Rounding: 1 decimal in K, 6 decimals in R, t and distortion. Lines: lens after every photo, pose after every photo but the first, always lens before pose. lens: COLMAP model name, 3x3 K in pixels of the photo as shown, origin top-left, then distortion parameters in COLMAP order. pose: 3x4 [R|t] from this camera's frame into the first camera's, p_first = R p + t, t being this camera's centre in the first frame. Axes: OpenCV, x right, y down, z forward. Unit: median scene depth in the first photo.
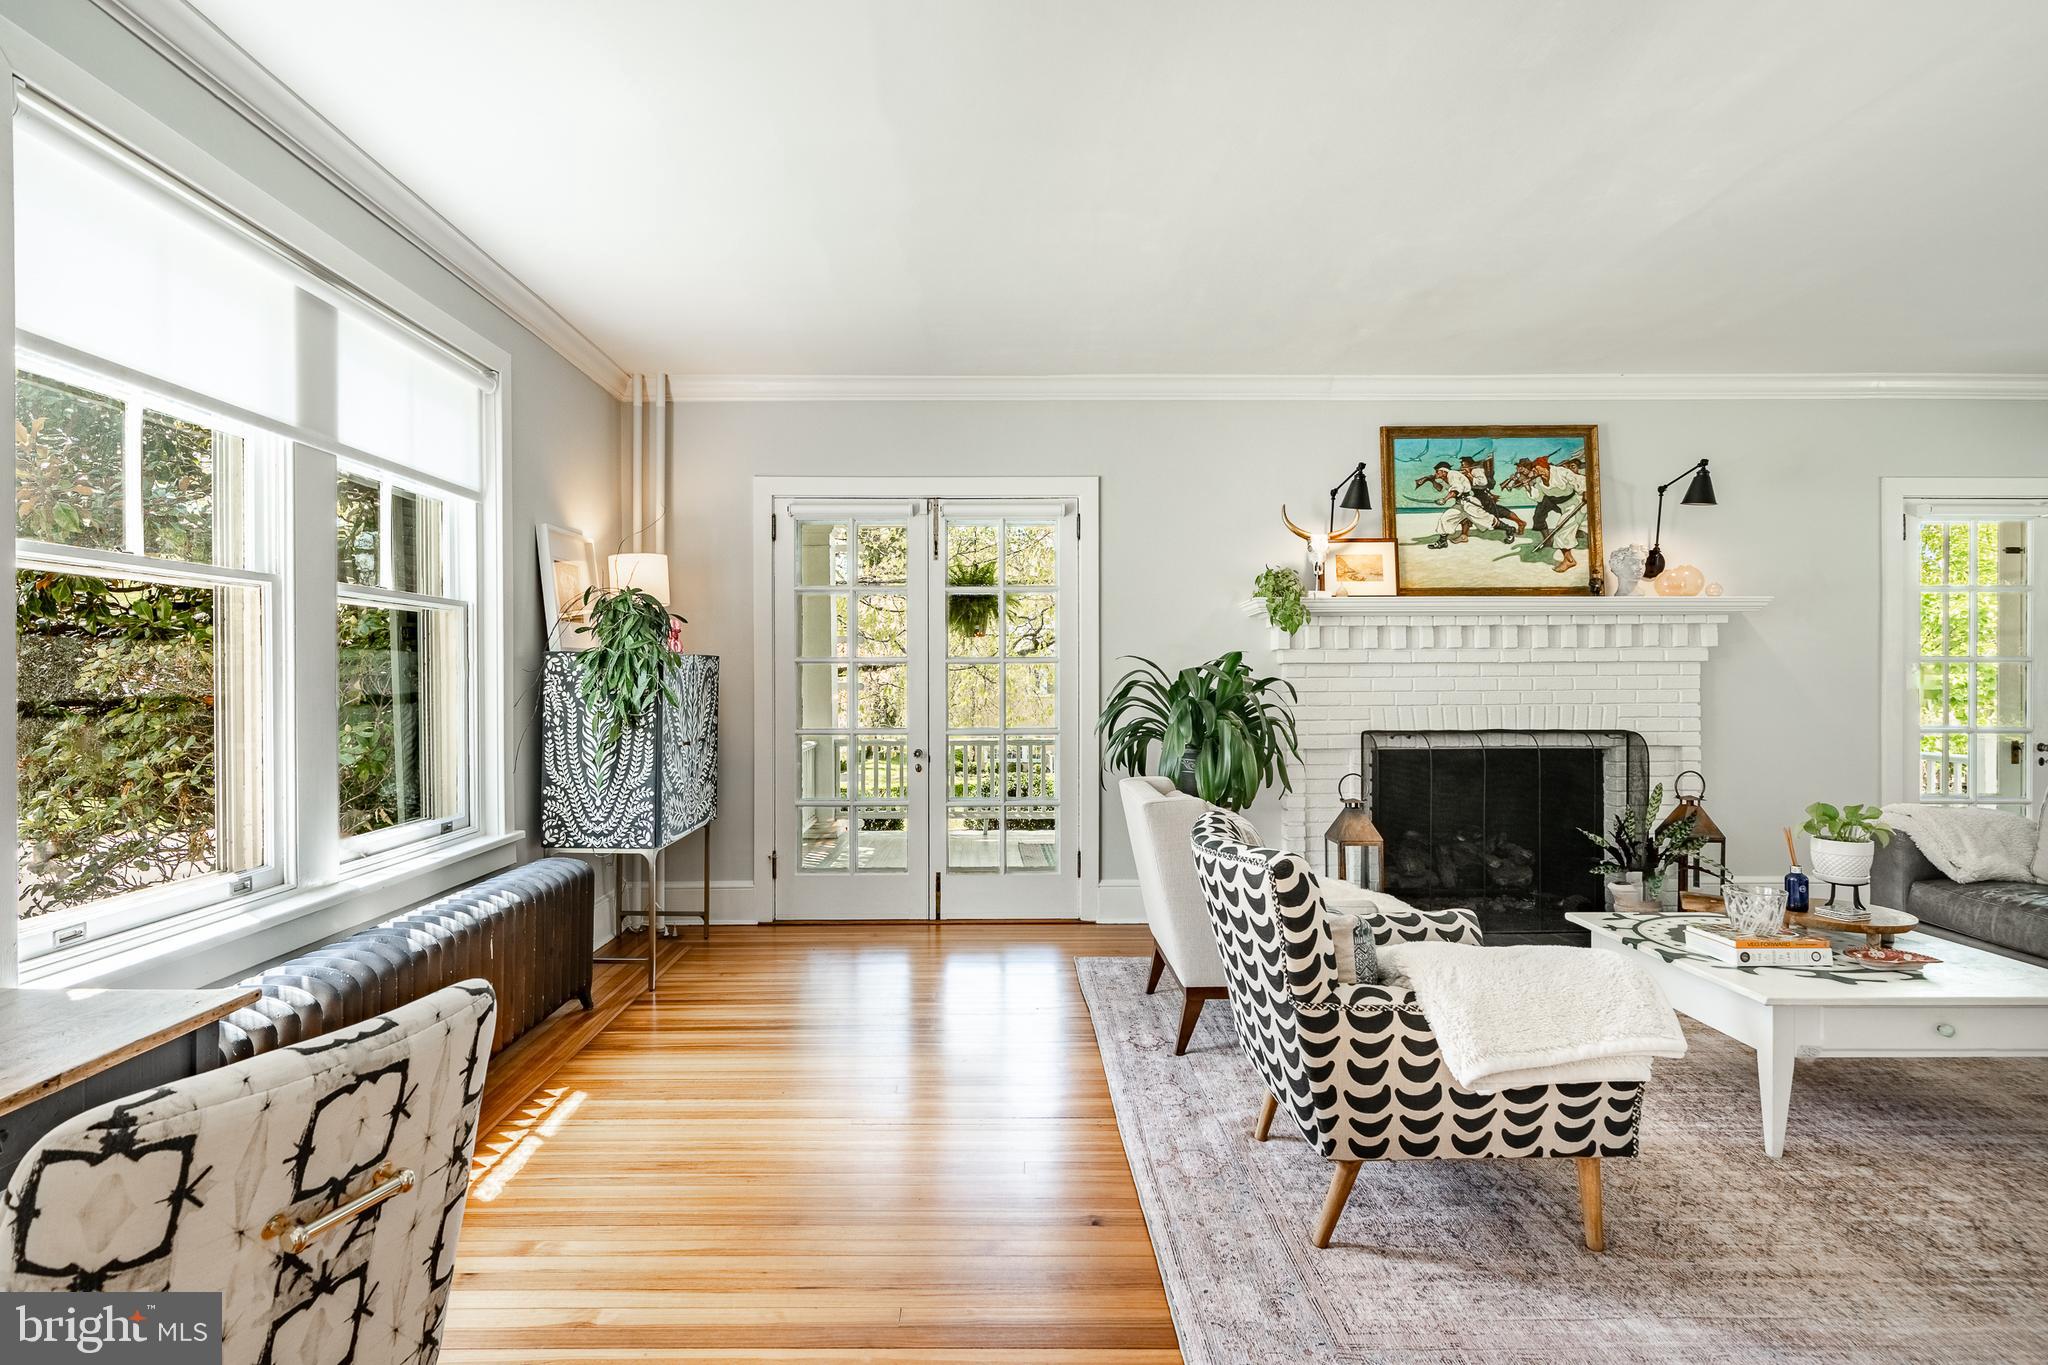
lens RADIAL K [[1083.1, 0, 979.5], [0, 1083.1, 667.2], [0, 0, 1]] dist [-0.005965, 0.000637]
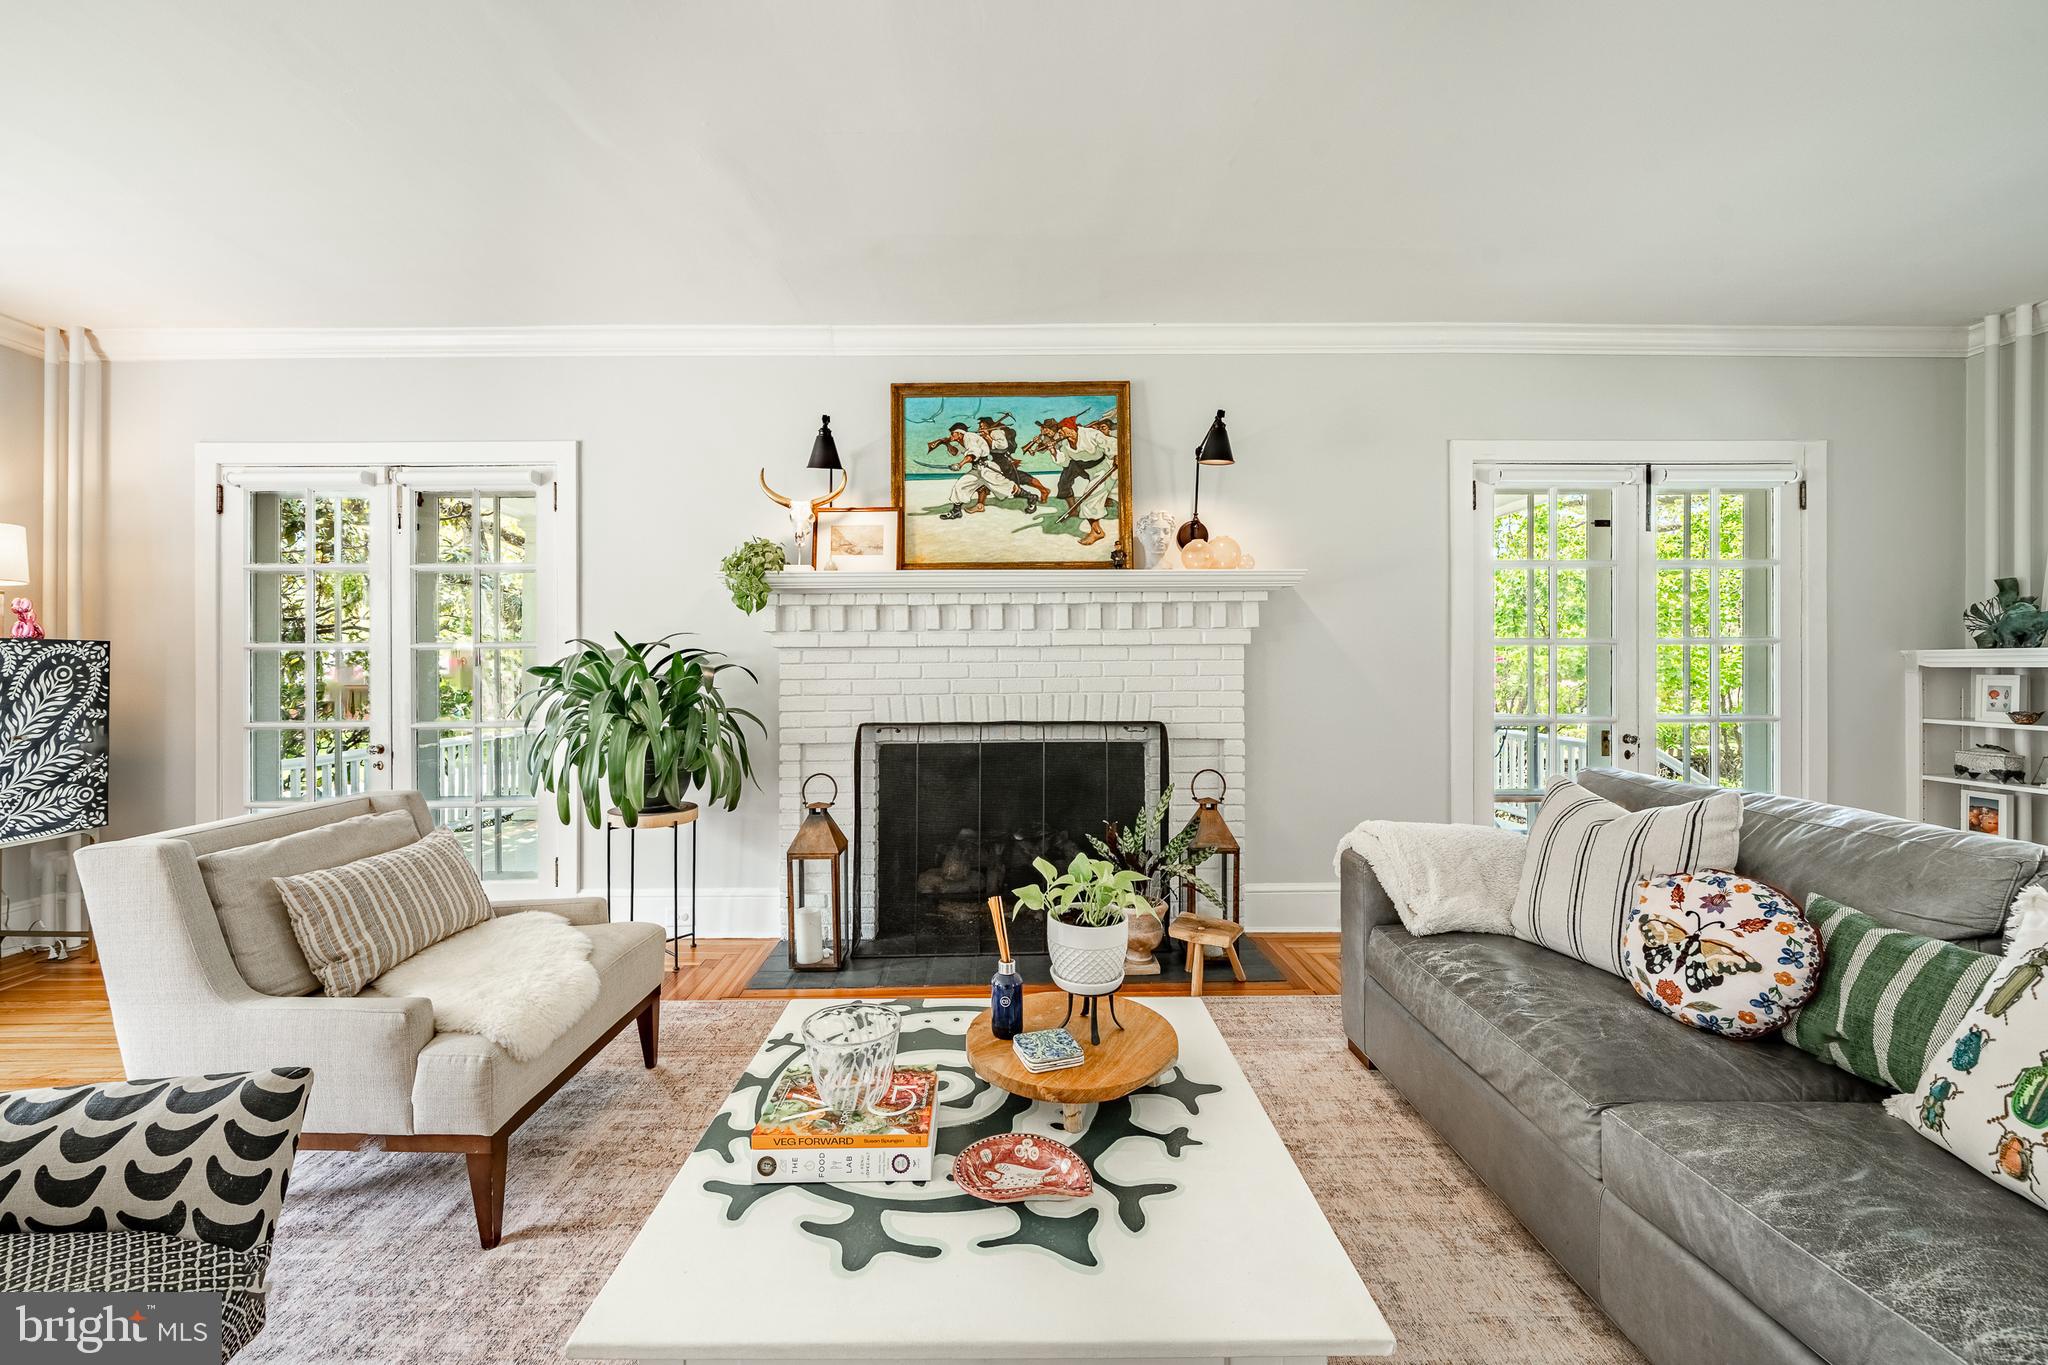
lens RADIAL K [[800.8, 0, 994.9], [0, 800.8, 665.8], [0, 0, 1]] dist [-0.009513, 0.000205]
pose [[0.999985, -0.003300, 0.004446, 0.456584], [0.003314, 0.999989, -0.003227, 0.013812], [-0.004436, 0.003242, 0.999985, 0.338107]]
